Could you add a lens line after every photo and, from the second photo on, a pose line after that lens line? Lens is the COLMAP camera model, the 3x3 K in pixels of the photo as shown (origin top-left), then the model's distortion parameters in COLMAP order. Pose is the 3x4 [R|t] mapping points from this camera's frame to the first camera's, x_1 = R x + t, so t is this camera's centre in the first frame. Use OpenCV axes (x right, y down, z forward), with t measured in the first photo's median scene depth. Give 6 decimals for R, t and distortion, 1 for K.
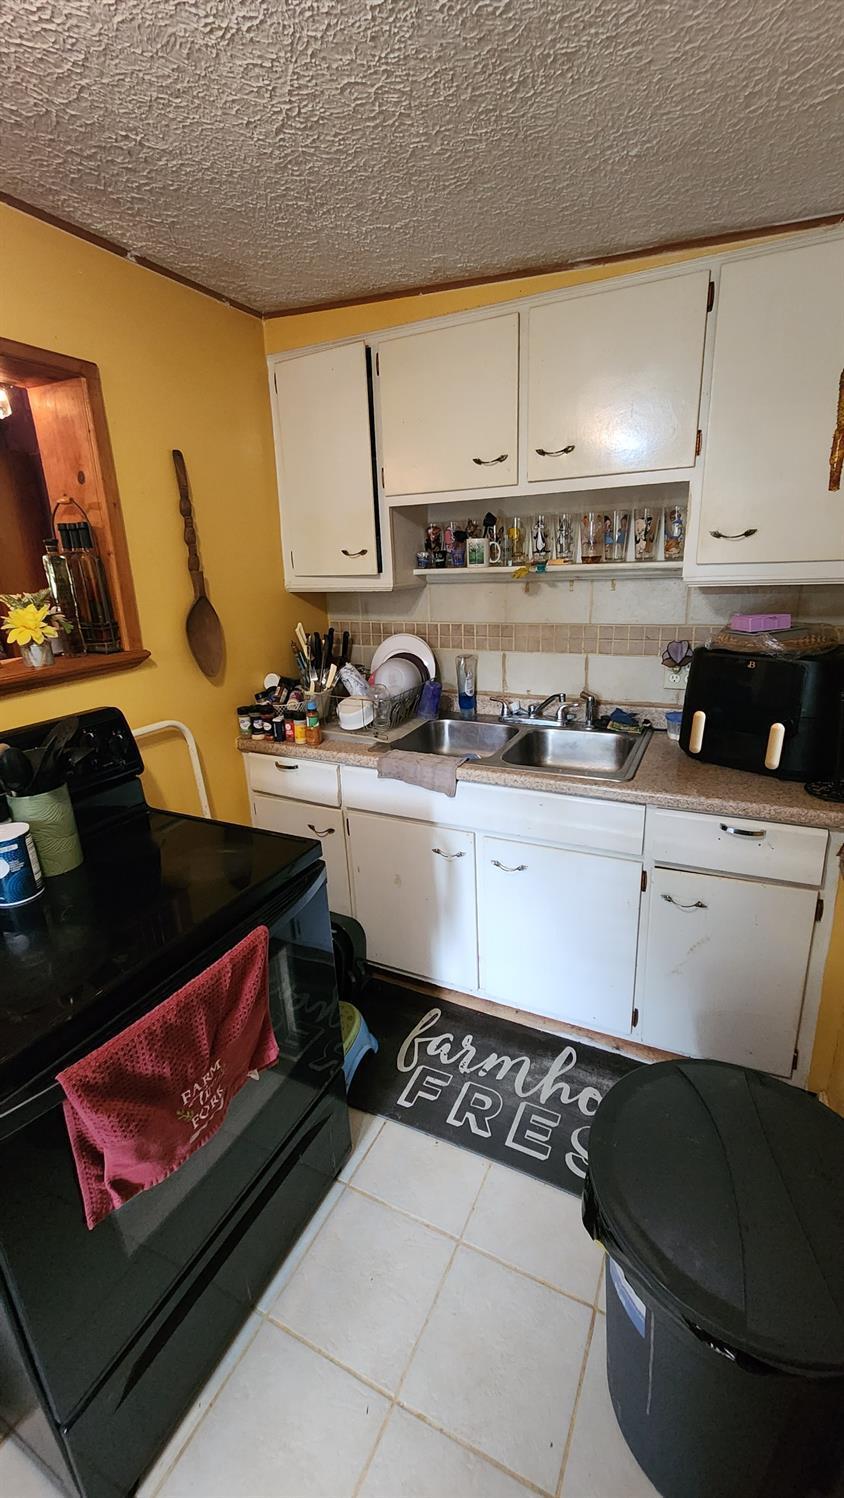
lens RADIAL K [[624.5, 0, 422.2], [0, 624.5, 740.7], [0, 0, 1]] dist [0.000299, -0.000332]
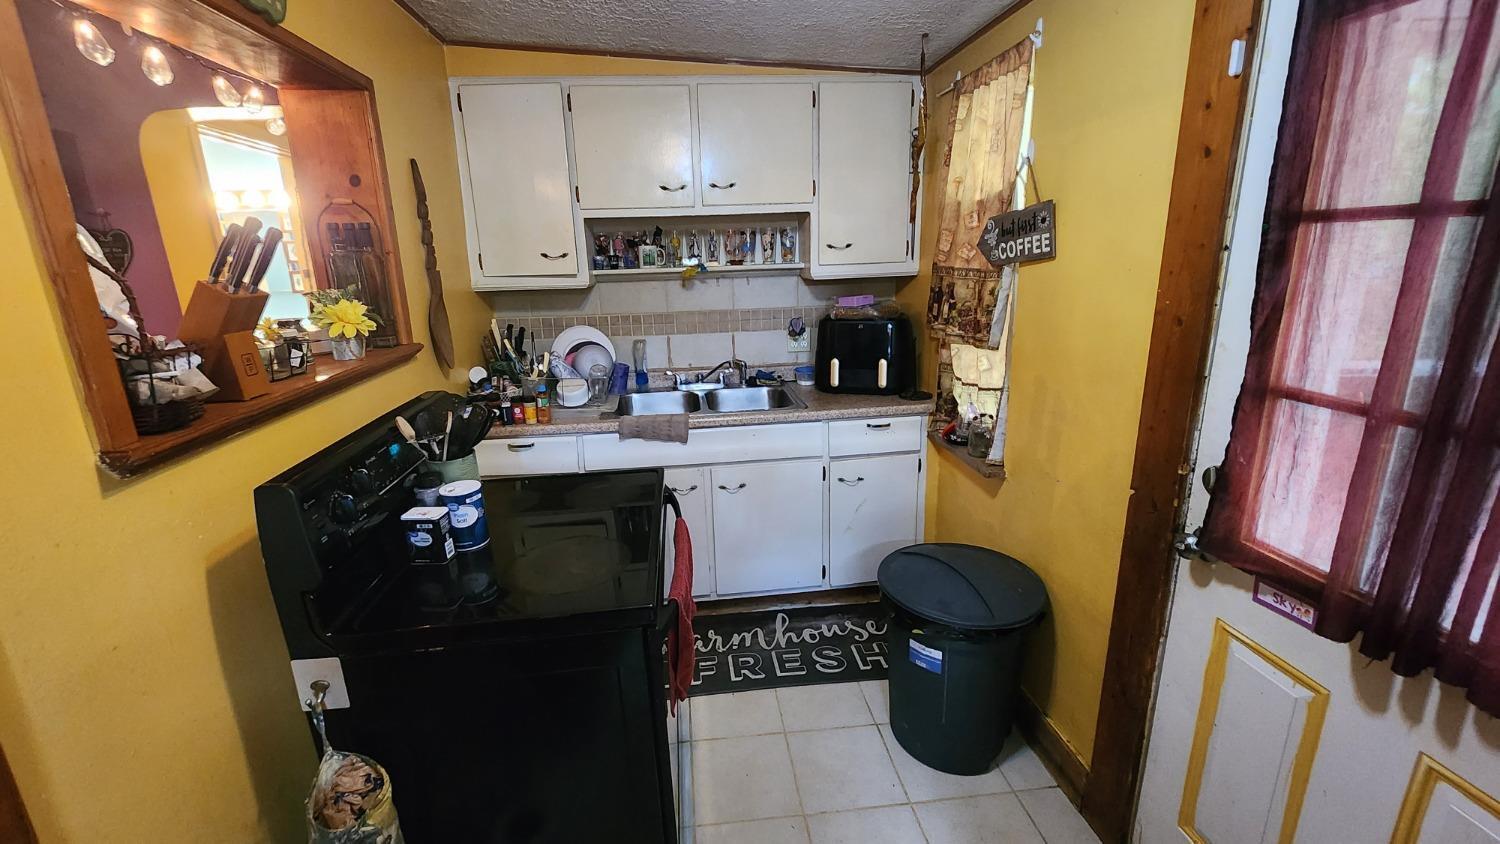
lens RADIAL K [[625.3, 0, 750.0], [0, 625.3, 422.0], [0, 0, 1]] dist [0.000299, -0.000332]
pose [[0.841220, -0.128508, 0.525200, -0.465410], [0.150614, 0.988592, 0.000653, 0.061132], [-0.519293, 0.078553, 0.850979, -0.161282]]
